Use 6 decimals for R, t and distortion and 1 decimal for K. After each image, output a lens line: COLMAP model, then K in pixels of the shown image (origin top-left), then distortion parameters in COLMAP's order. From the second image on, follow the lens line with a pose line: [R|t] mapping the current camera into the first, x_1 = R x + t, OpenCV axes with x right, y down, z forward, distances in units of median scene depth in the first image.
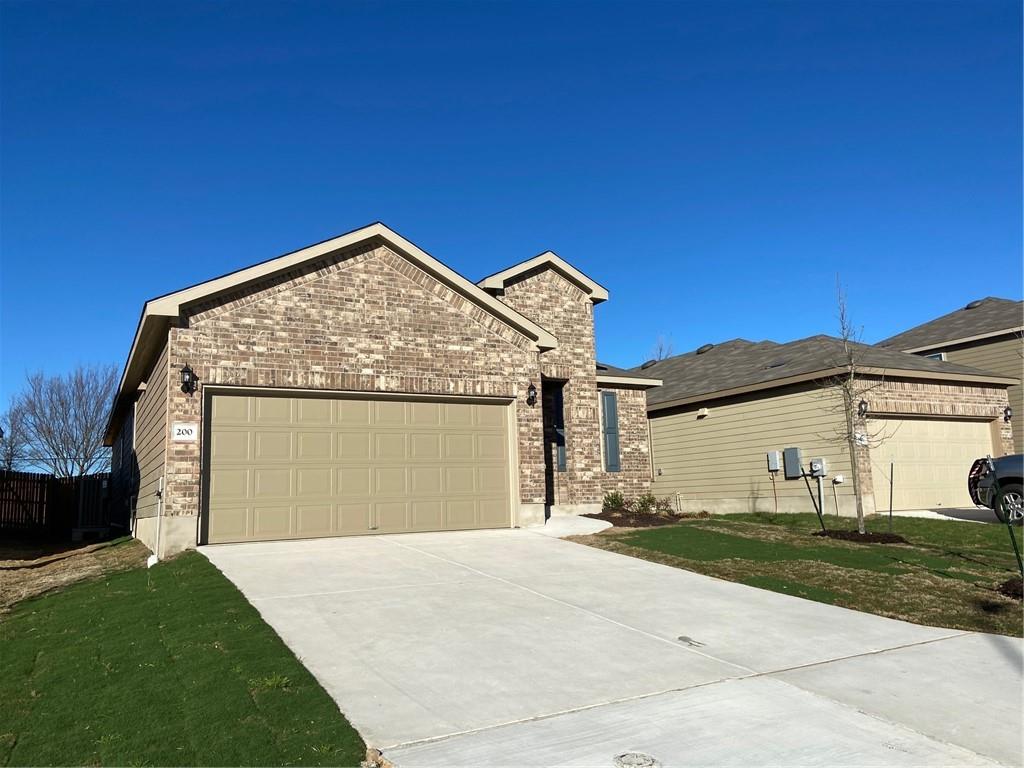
lens RADIAL K [[768.2, 0, 511.3], [0, 768.2, 387.5], [0, 0, 1]] dist [0.102946, -0.111435]
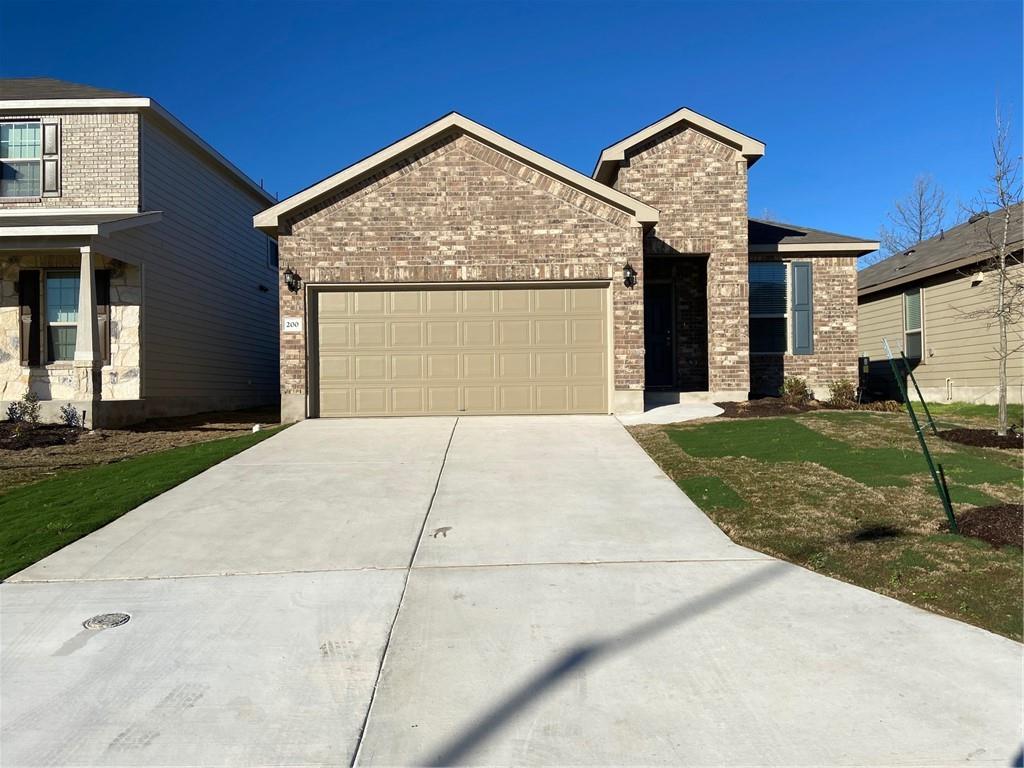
lens RADIAL K [[768.2, 0, 509.9], [0, 768.2, 382.2], [0, 0, 1]] dist [0.102946, -0.111435]
pose [[0.874024, 0.015235, -0.485644, 0.367920], [0.057802, 0.989151, 0.135056, 0.002763], [0.482433, -0.146114, 0.863660, 0.101211]]
